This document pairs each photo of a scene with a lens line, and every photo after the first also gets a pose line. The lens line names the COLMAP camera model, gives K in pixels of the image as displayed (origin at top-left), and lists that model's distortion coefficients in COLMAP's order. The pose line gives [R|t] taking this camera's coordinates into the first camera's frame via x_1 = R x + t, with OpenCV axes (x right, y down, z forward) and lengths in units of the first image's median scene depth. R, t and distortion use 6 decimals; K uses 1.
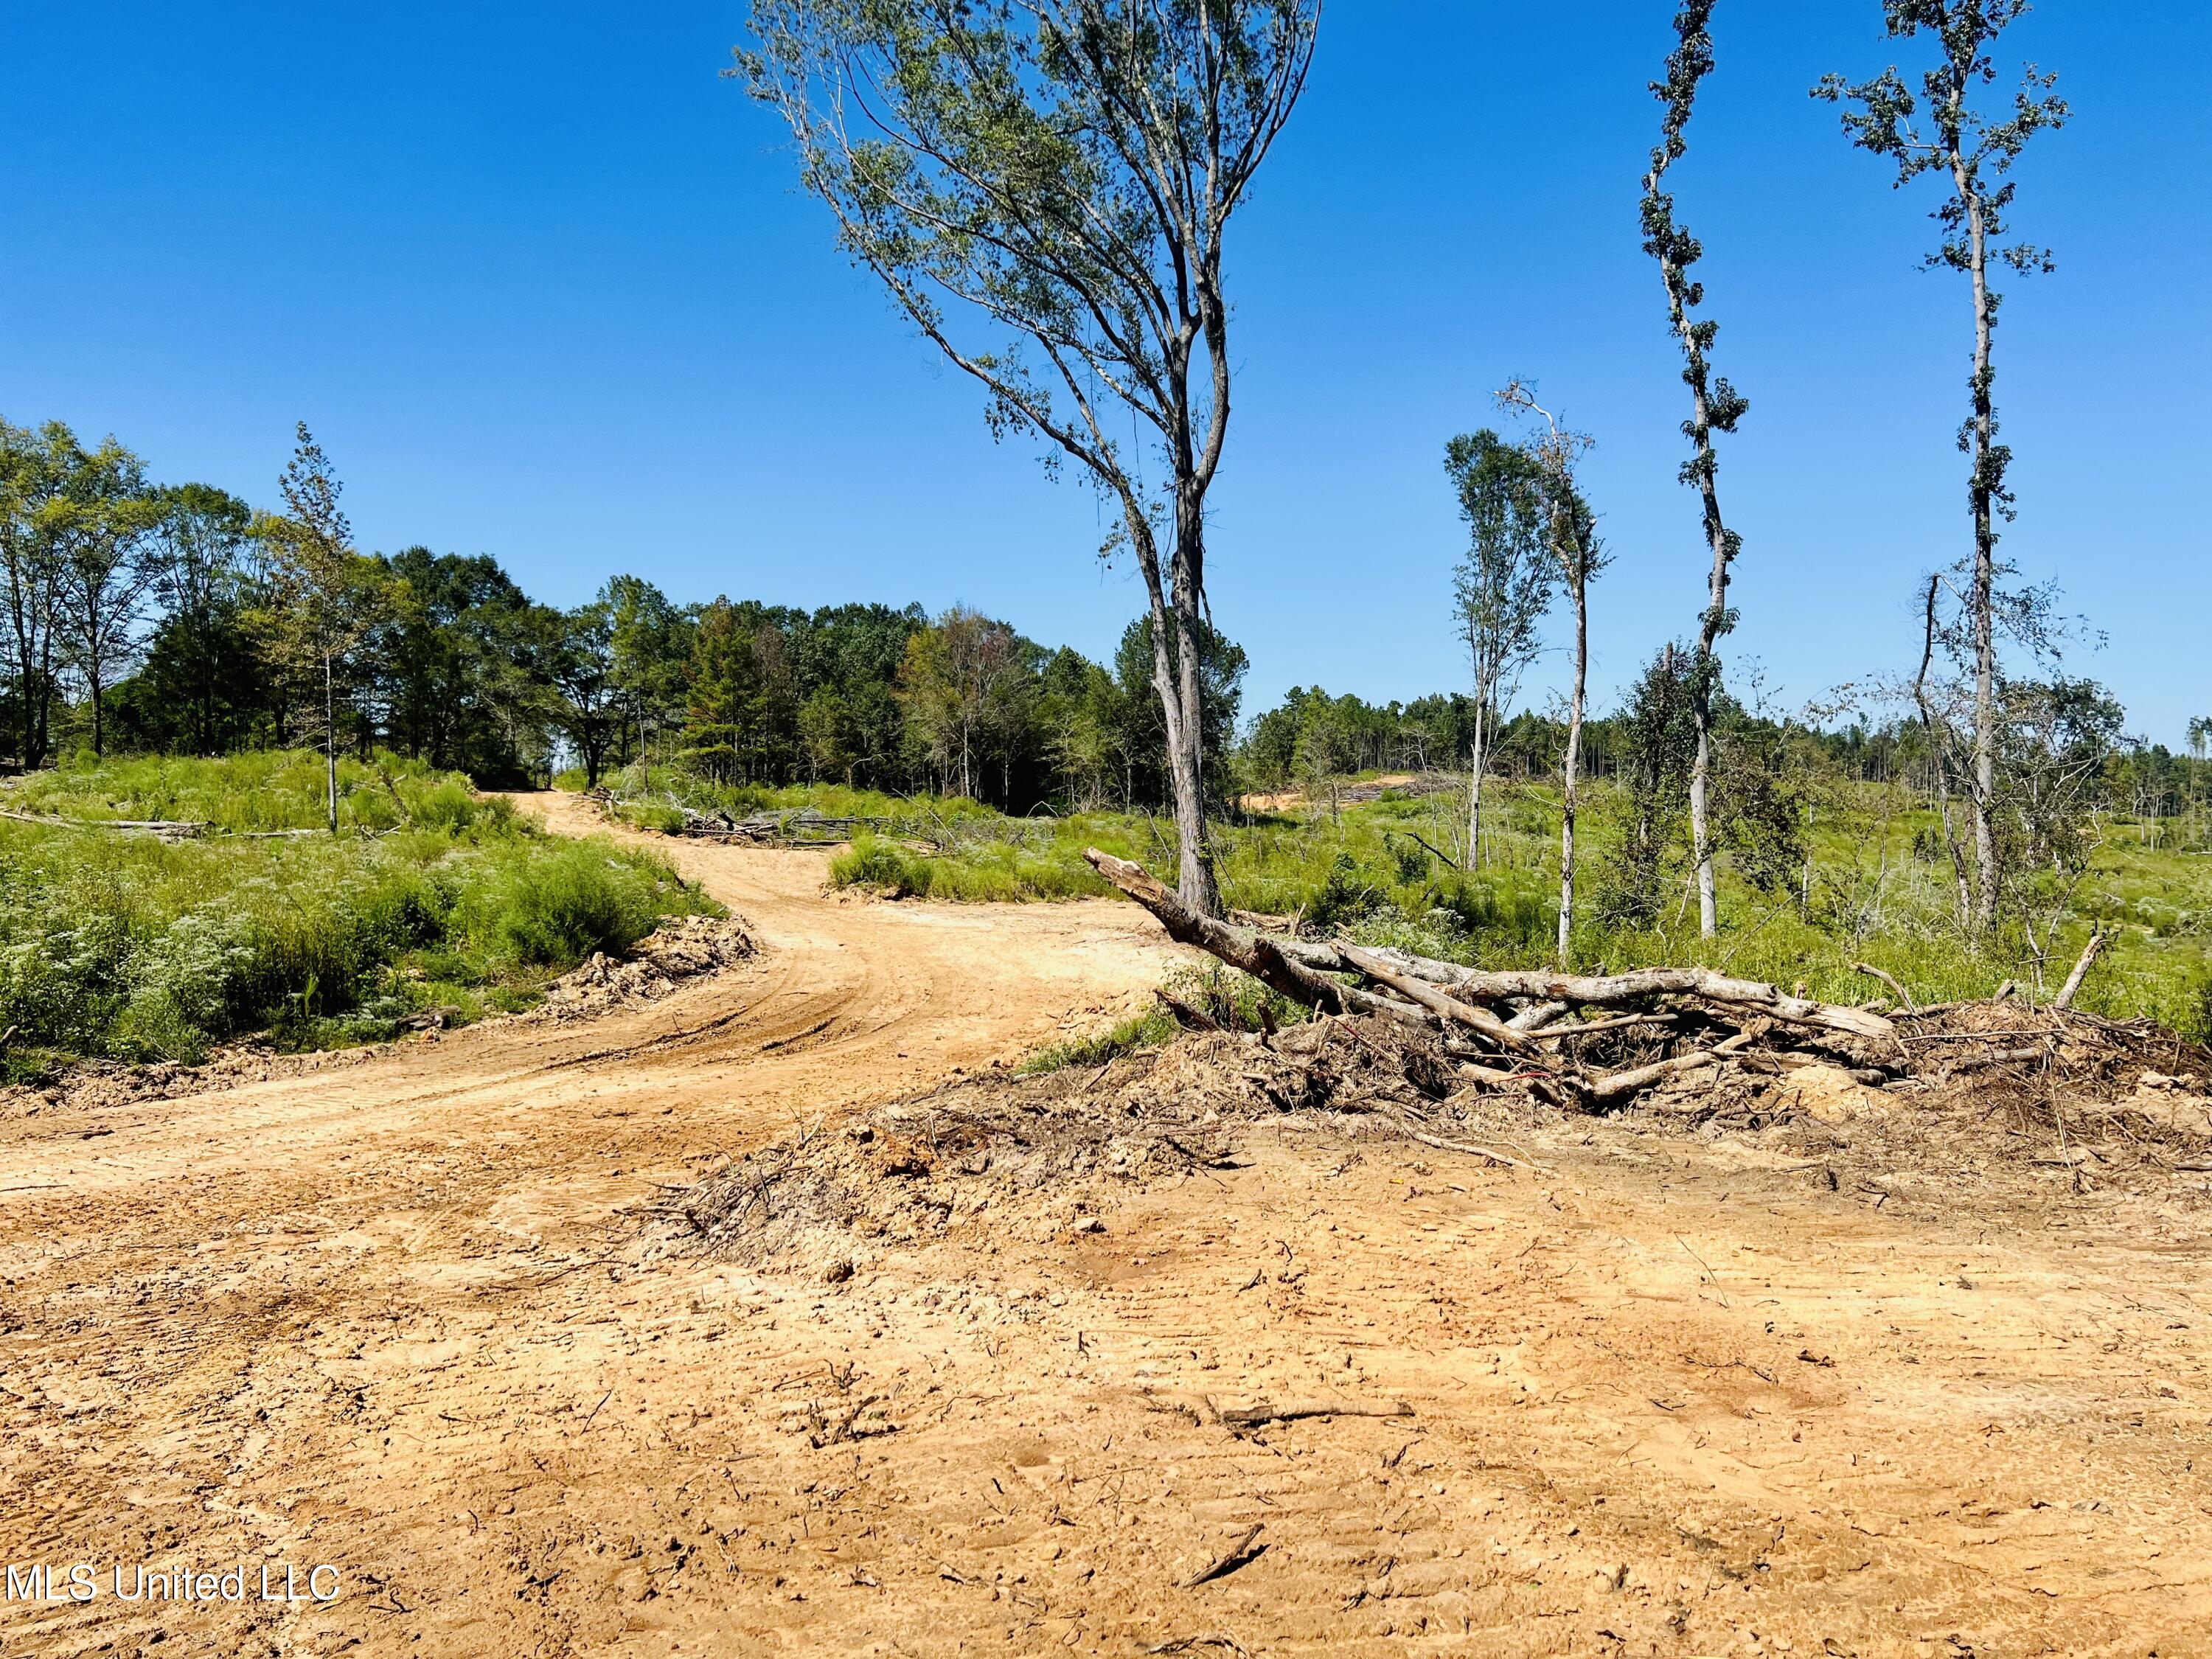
lens RADIAL K [[1673.1, 0, 1109.1], [0, 1673.1, 826.5], [0, 0, 1]] dist [-0.004649, -0.000240]
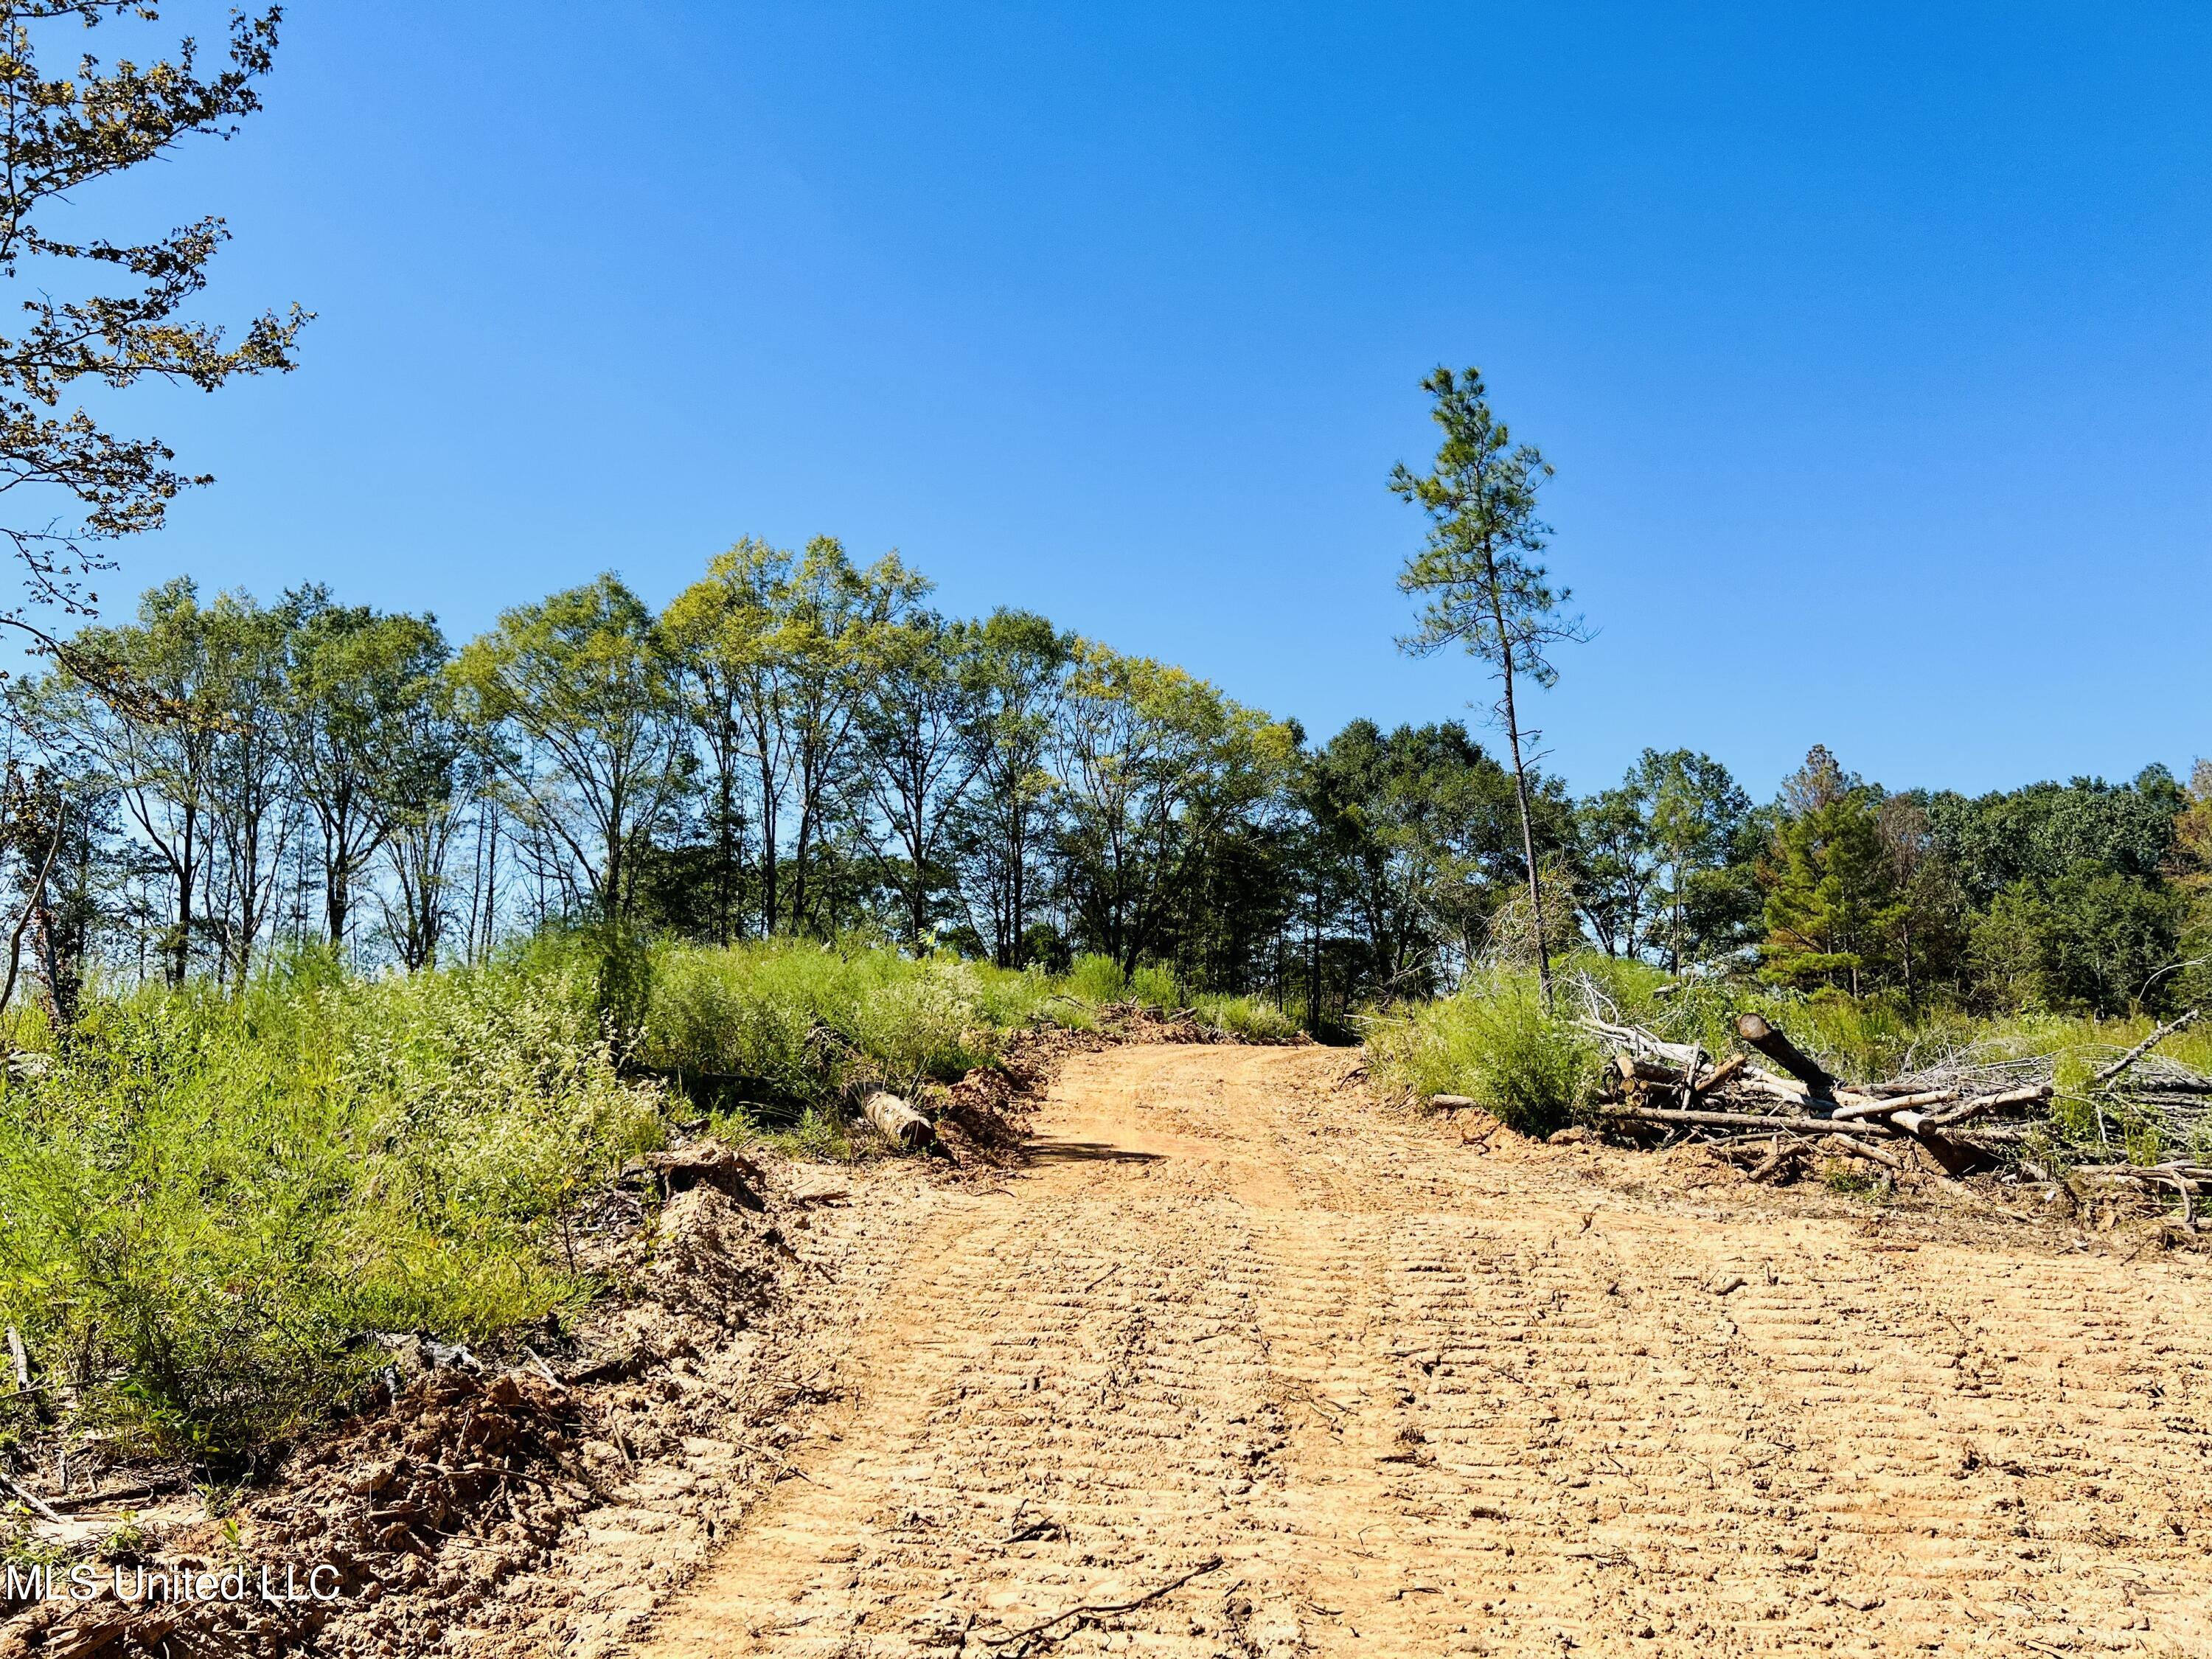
lens RADIAL K [[1673.1, 0, 1109.8], [0, 1673.1, 821.9], [0, 0, 1]] dist [-0.004649, -0.000240]
pose [[0.803503, -0.086677, -0.588957, -0.077820], [-0.022170, 0.984300, -0.175106, 0.002341], [0.594888, 0.153756, 0.788966, 0.350746]]
